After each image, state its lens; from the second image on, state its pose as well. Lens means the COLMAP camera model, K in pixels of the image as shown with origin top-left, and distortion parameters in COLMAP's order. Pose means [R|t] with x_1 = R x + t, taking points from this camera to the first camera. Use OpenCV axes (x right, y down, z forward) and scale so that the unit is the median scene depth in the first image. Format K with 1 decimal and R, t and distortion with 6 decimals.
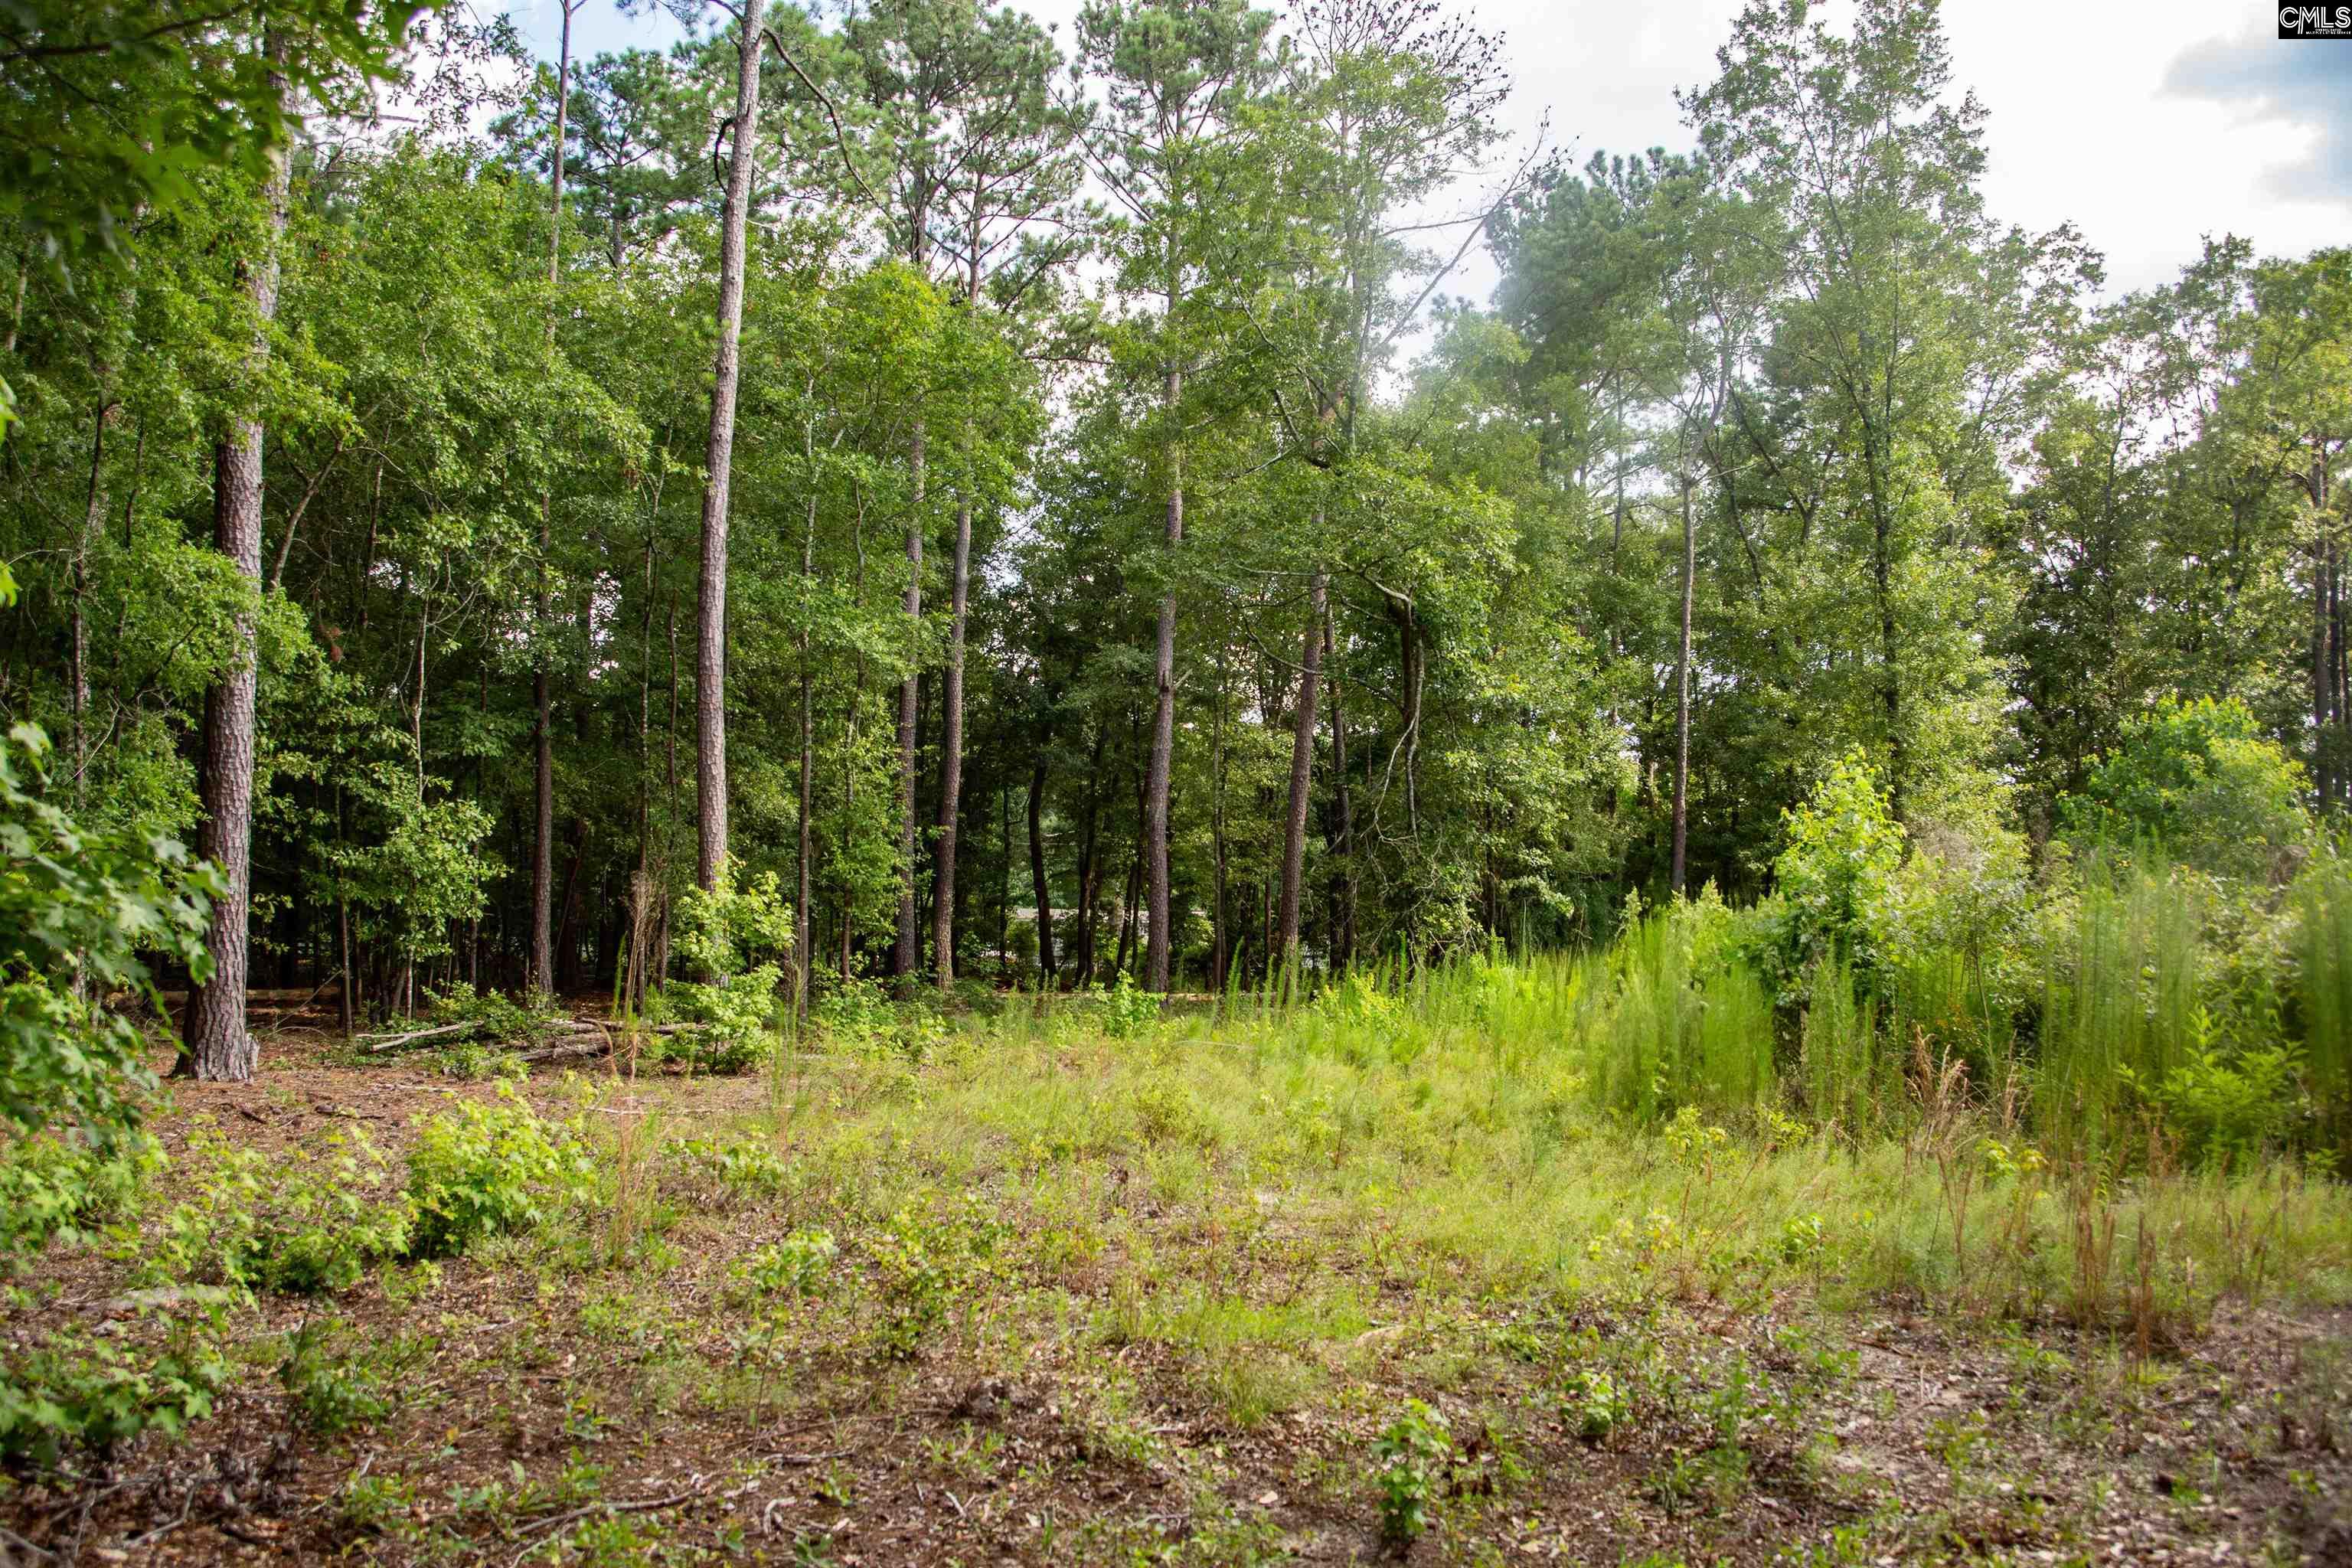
lens RADIAL K [[1793.8, 0, 1183.6], [0, 1793.8, 734.3], [0, 0, 1]] dist [-0.075976, -0.000116]
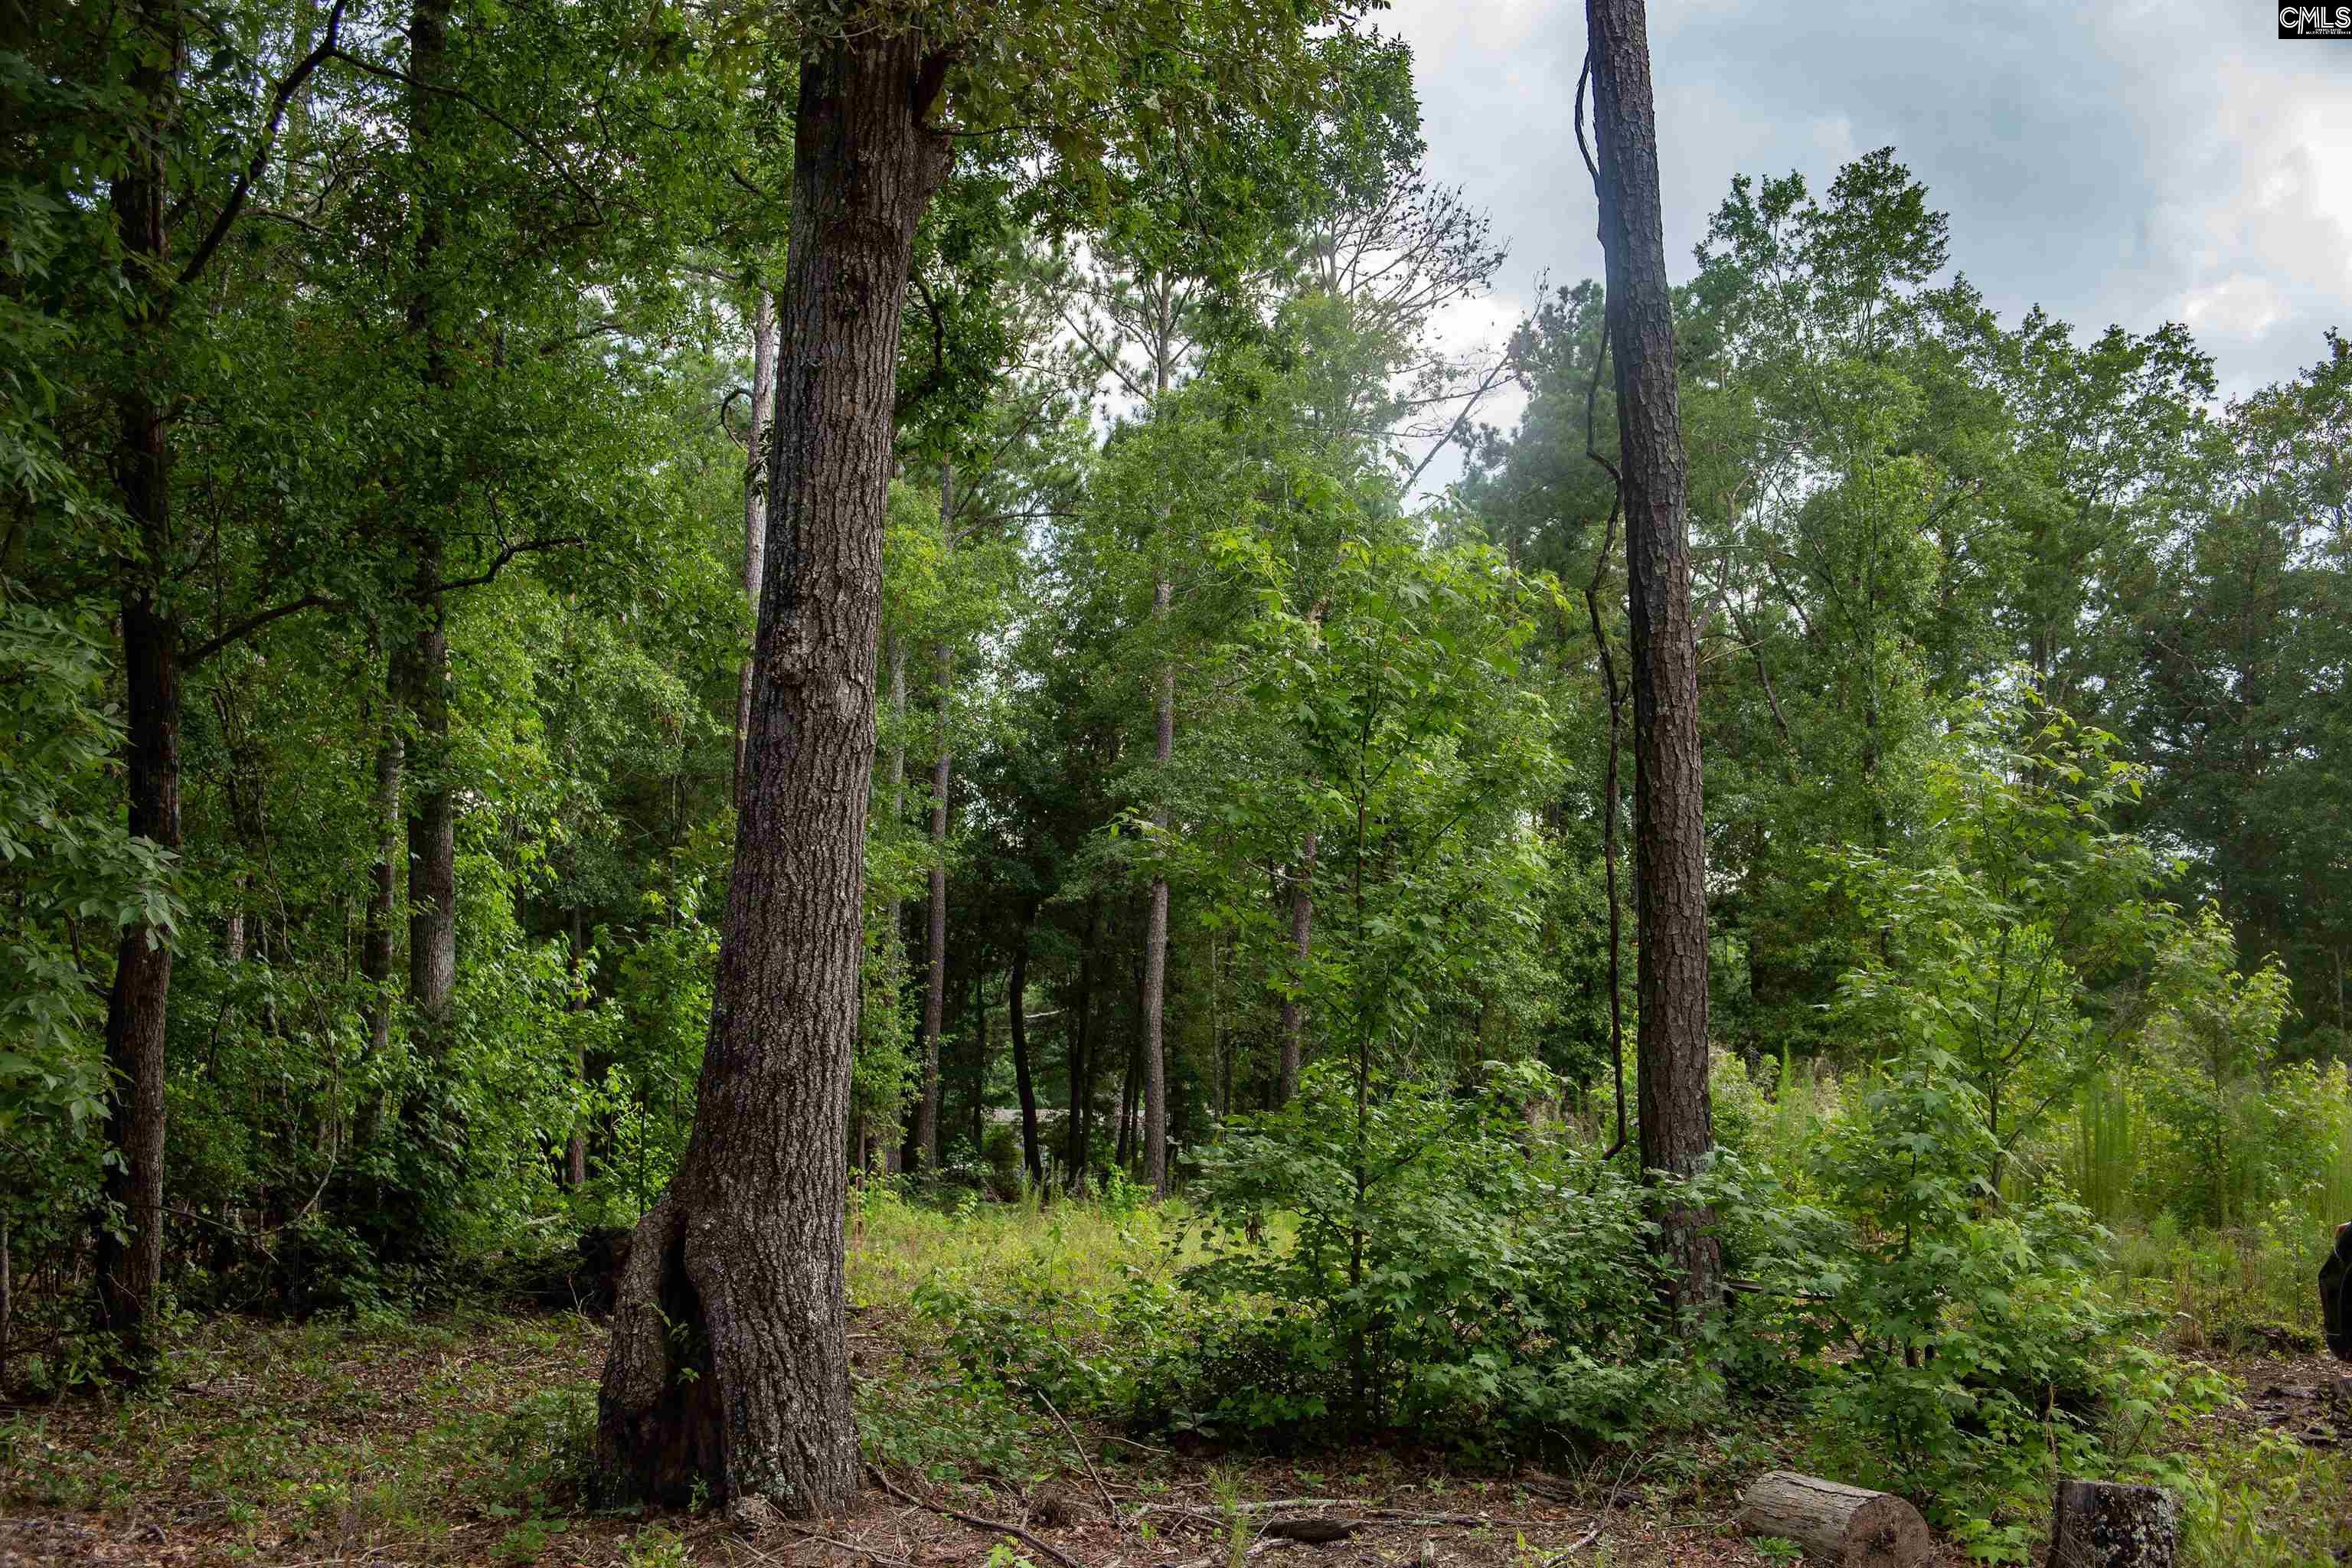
lens RADIAL K [[2699.9, 0, 1176.0], [0, 2699.9, 784.0], [0, 0, 1]] dist [0.019470, 0.011210]
pose [[0.999786, -0.014764, -0.014513, 0.017251], [0.014442, 0.999653, -0.022046, -0.036713], [0.014833, 0.021831, 0.999652, -0.376036]]
